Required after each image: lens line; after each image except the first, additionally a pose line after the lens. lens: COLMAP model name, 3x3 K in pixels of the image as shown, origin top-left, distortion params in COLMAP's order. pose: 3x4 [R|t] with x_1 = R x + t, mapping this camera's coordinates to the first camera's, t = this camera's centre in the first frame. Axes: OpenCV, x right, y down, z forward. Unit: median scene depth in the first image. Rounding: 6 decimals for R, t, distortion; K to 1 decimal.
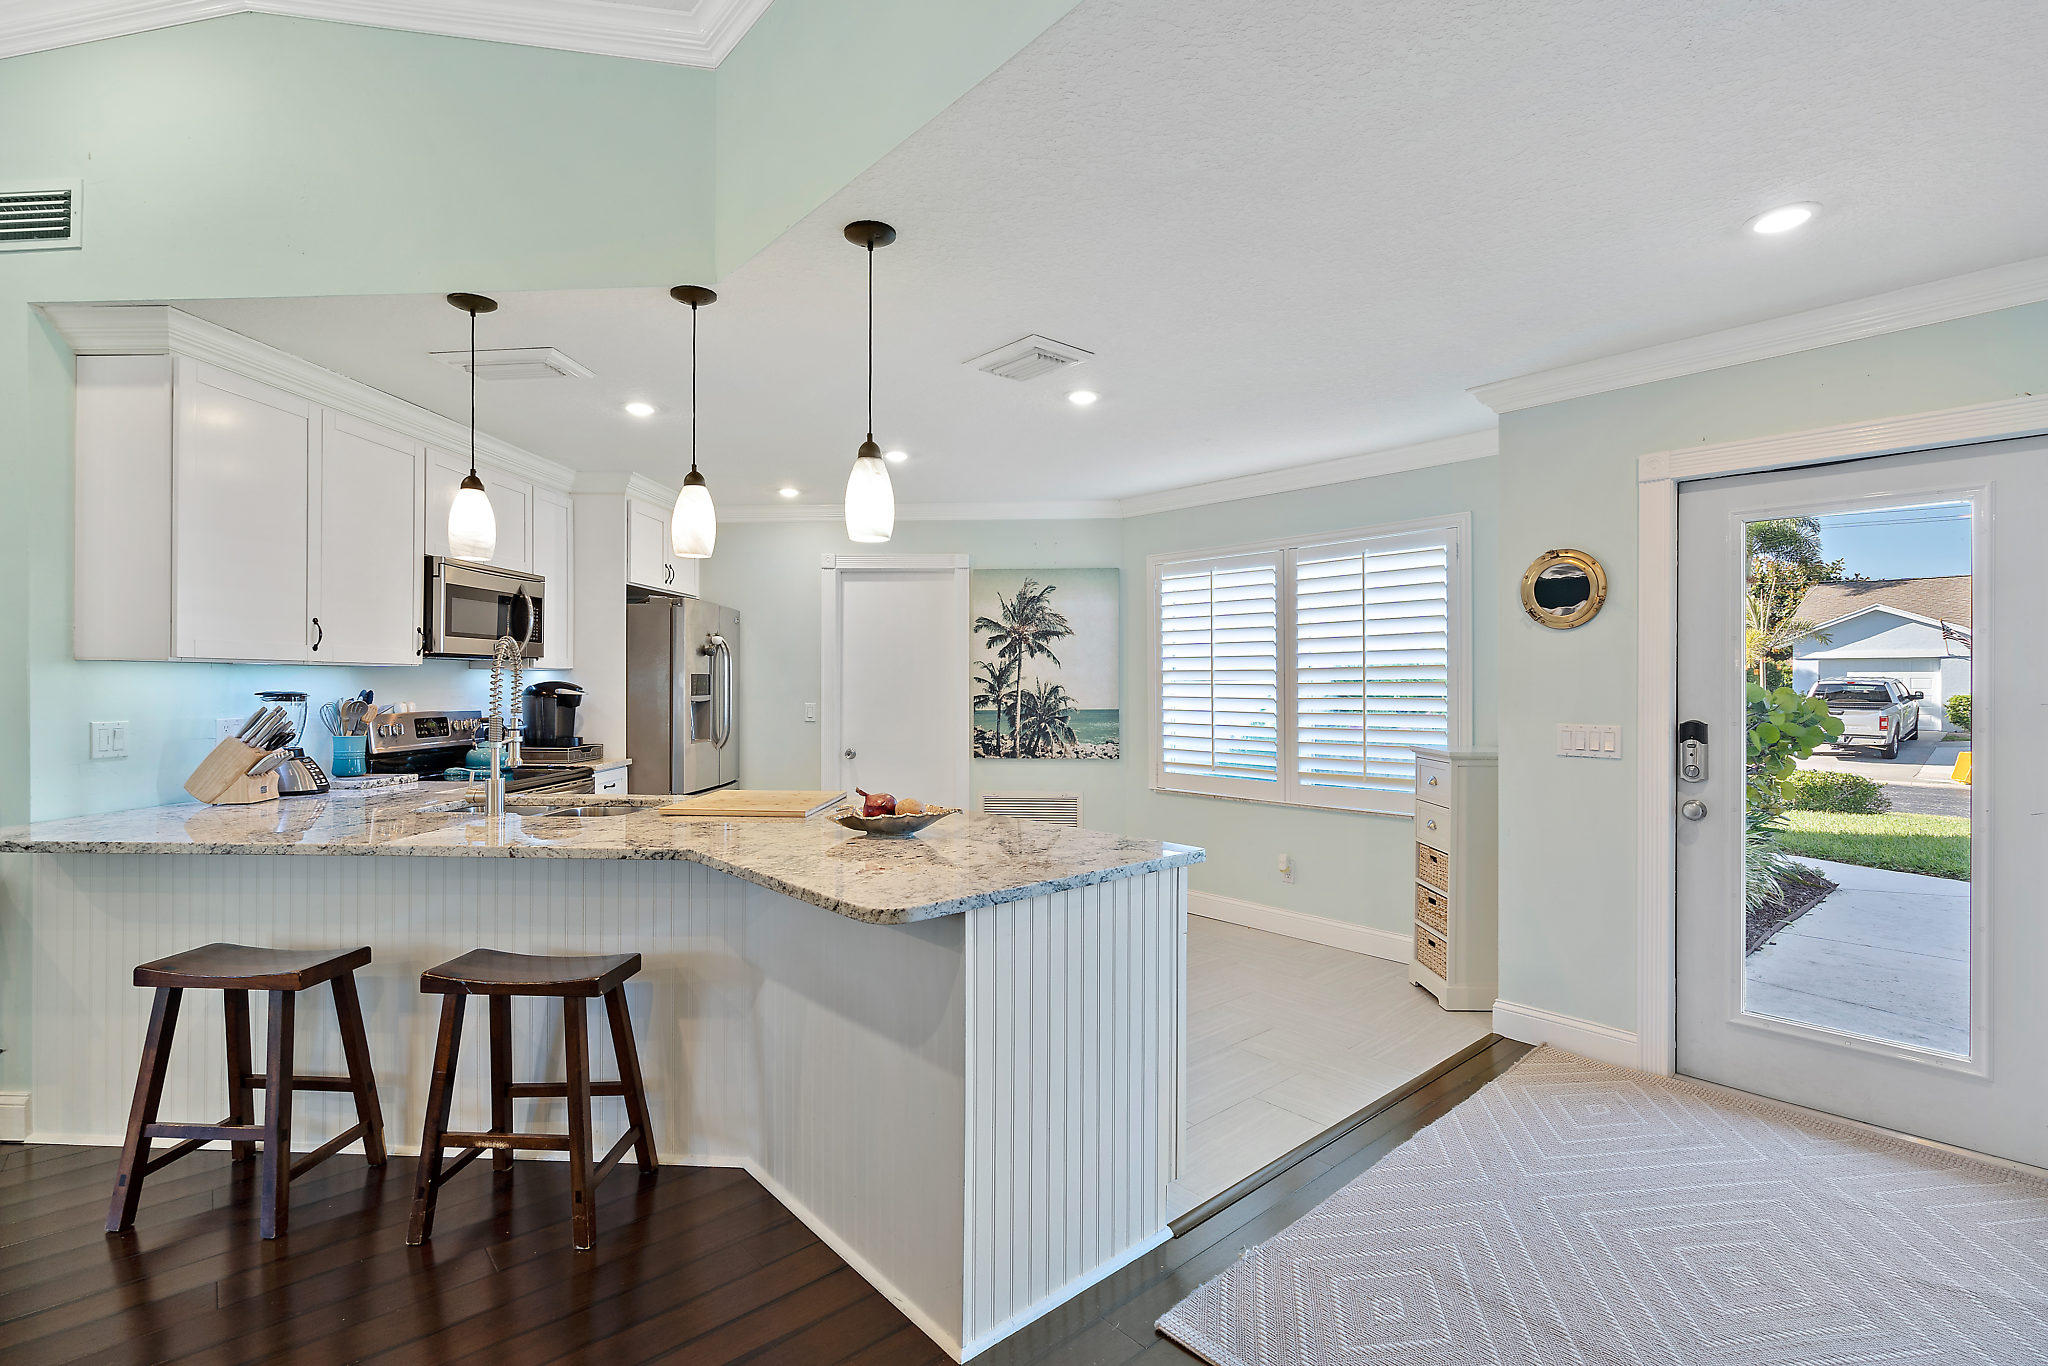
lens RADIAL K [[929.2, 0, 1028.2], [0, 929.2, 682.4], [0, 0, 1]] dist [-0.010728, -0.000054]
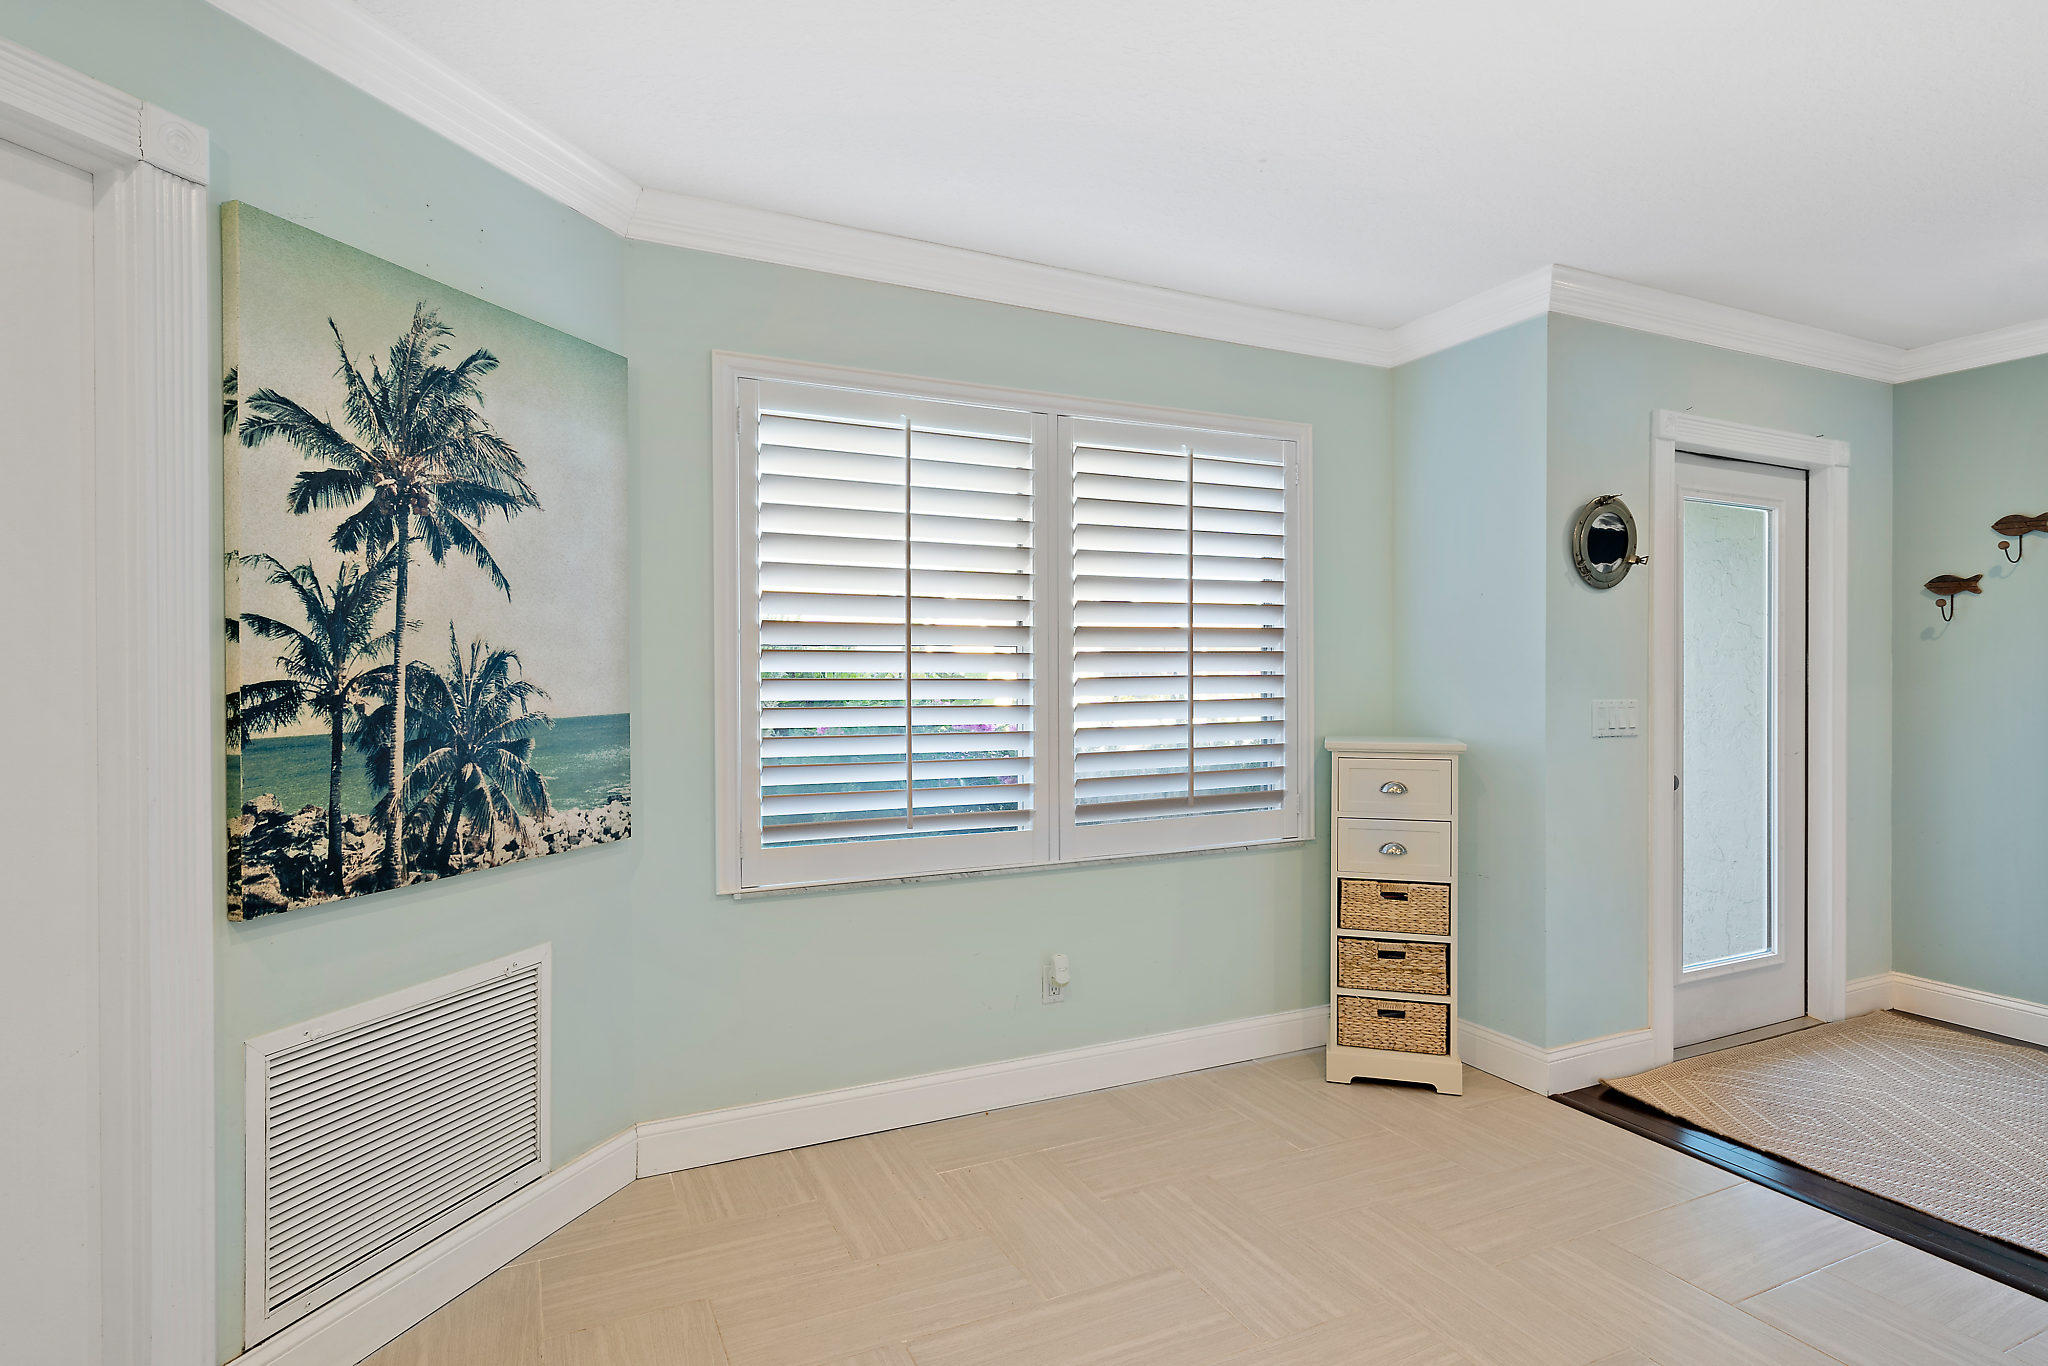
lens RADIAL K [[1033.7, 0, 1023.6], [0, 1033.7, 676.1], [0, 0, 1]] dist [0.006531, 0.000470]
pose [[0.276752, -0.003405, 0.960935, -0.280186], [-0.000269, 0.999993, 0.003621, 0.011056], [-0.960941, -0.001260, 0.276749, 0.709898]]
